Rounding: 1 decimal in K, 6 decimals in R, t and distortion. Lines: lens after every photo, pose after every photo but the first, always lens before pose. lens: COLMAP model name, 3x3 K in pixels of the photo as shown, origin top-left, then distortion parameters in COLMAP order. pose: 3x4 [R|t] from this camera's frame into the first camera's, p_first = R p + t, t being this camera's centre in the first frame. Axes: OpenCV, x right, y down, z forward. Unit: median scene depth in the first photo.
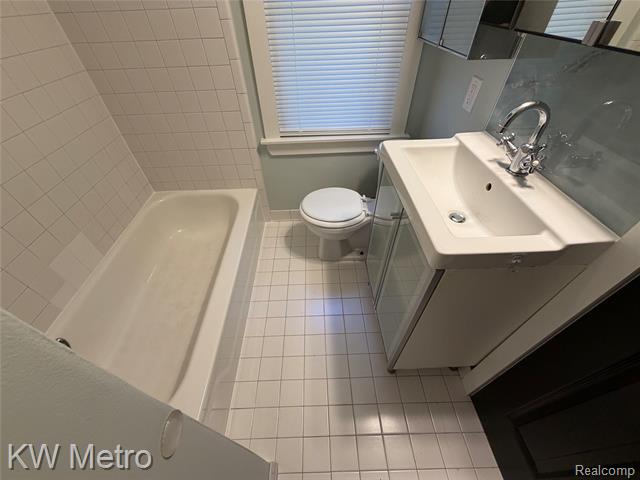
lens RADIAL K [[254.9, 0, 318.7], [0, 254.9, 237.8], [0, 0, 1]] dist [-0.000850, -0.000681]
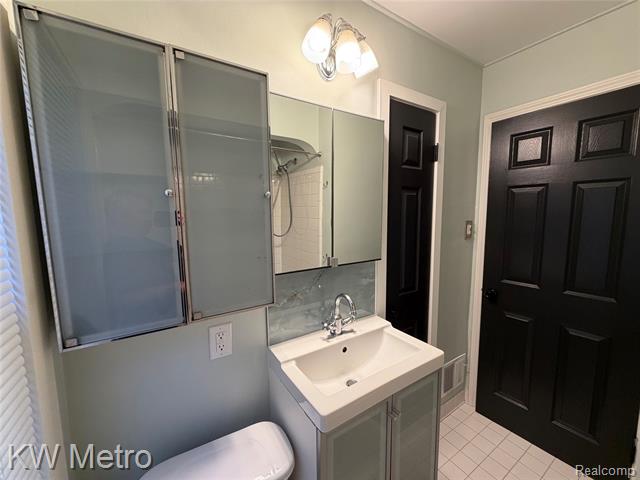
lens RADIAL K [[254.9, 0, 317.3], [0, 254.9, 239.4], [0, 0, 1]] dist [-0.000850, -0.000681]
pose [[-0.509143, -0.067777, 0.858009, -0.401524], [0.616693, 0.666676, 0.418608, -1.266872], [-0.600386, 0.742260, -0.297636, 1.054342]]
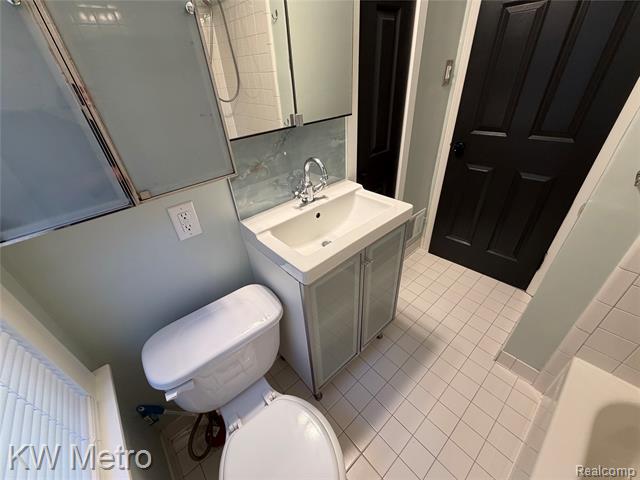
lens RADIAL K [[254.9, 0, 318.2], [0, 254.9, 239.6], [0, 0, 1]] dist [-0.000850, -0.000681]
pose [[-0.636484, -0.373711, 0.674706, -0.316276], [0.591107, 0.325587, 0.737960, -1.177240], [-0.495460, 0.868523, 0.013672, 1.093149]]
